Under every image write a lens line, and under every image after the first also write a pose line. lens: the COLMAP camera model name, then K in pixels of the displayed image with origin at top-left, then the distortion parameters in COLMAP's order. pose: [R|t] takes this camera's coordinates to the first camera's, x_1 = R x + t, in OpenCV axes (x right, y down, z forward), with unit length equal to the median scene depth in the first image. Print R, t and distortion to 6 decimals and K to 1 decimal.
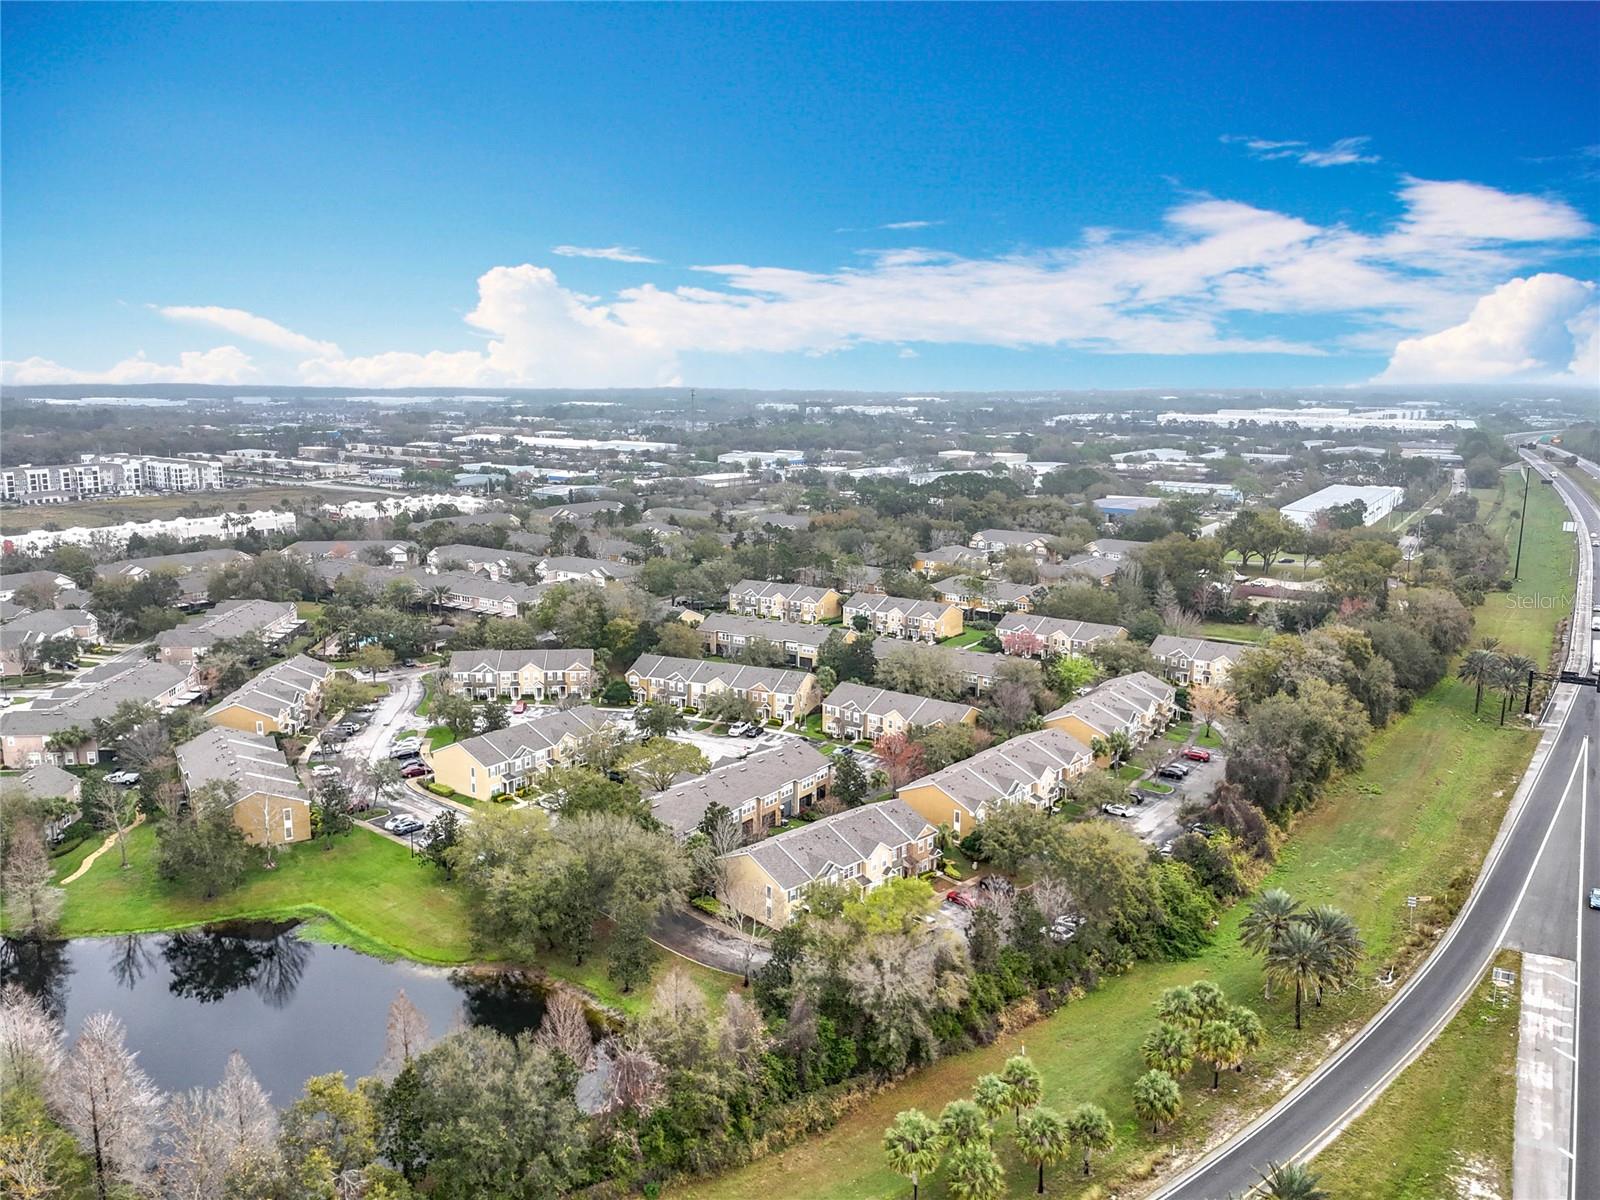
lens RADIAL K [[1192.1, 0, 800.0], [0, 1192.1, 600.0], [0, 0, 1]] dist [0.066968, -0.047384]
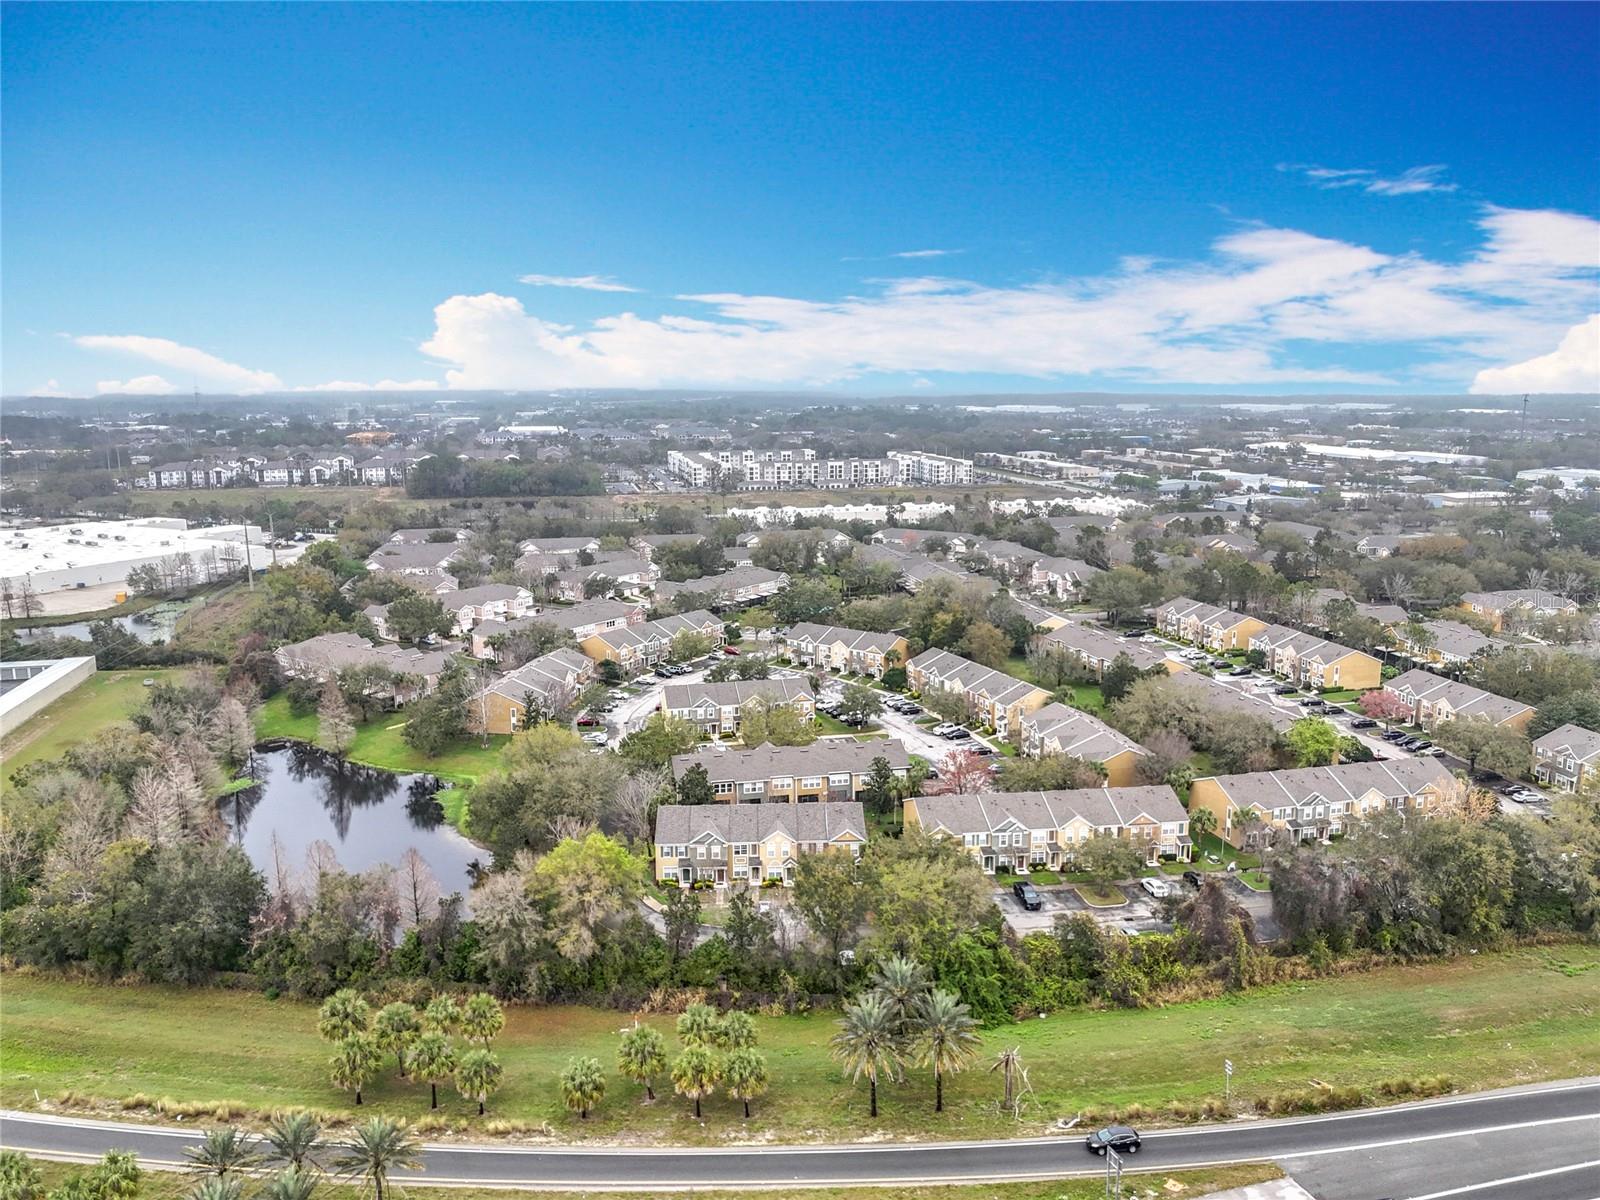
lens RADIAL K [[1184.9, 0, 807.5], [0, 1184.9, 600.2], [0, 0, 1]] dist [0.067705, -0.043013]
pose [[0.749194, 0.113053, -0.652631, 0.618259], [-0.116544, 0.992453, 0.038132, -0.029792], [0.652017, 0.047492, 0.756716, 0.201946]]
